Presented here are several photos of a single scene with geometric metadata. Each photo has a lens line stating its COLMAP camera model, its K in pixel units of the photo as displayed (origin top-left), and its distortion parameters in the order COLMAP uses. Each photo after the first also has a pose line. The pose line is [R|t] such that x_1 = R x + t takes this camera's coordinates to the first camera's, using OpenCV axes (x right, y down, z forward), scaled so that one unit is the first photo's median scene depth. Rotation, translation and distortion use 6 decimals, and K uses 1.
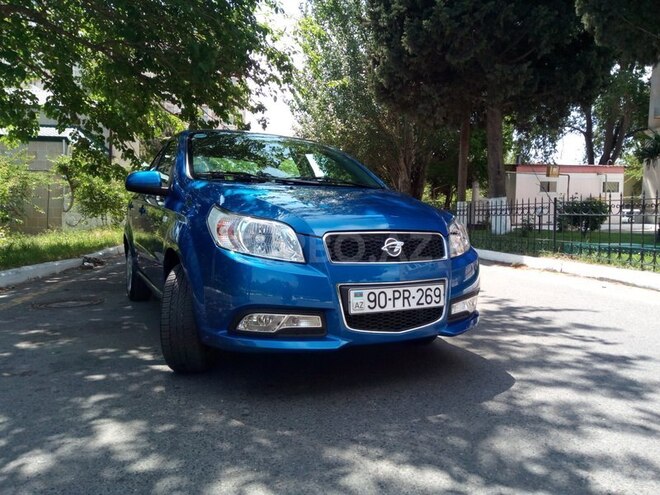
lens RADIAL K [[495.8, 0, 330.0], [0, 495.8, 247.5], [0, 0, 1]] dist [0.011524, -0.001582]
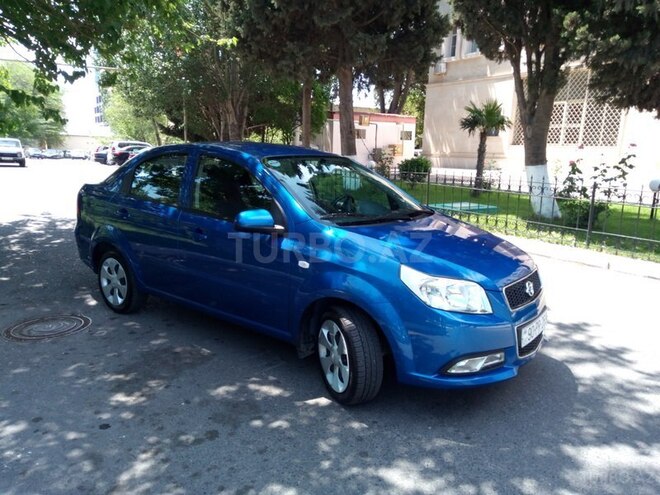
lens RADIAL K [[495.8, 0, 330.0], [0, 495.8, 247.5], [0, 0, 1]] dist [0.011524, -0.001582]
pose [[0.903332, -0.072192, 0.422823, -0.194601], [0.009377, 0.988824, 0.148795, -0.067300], [-0.428839, -0.130447, 0.893913, 0.012537]]
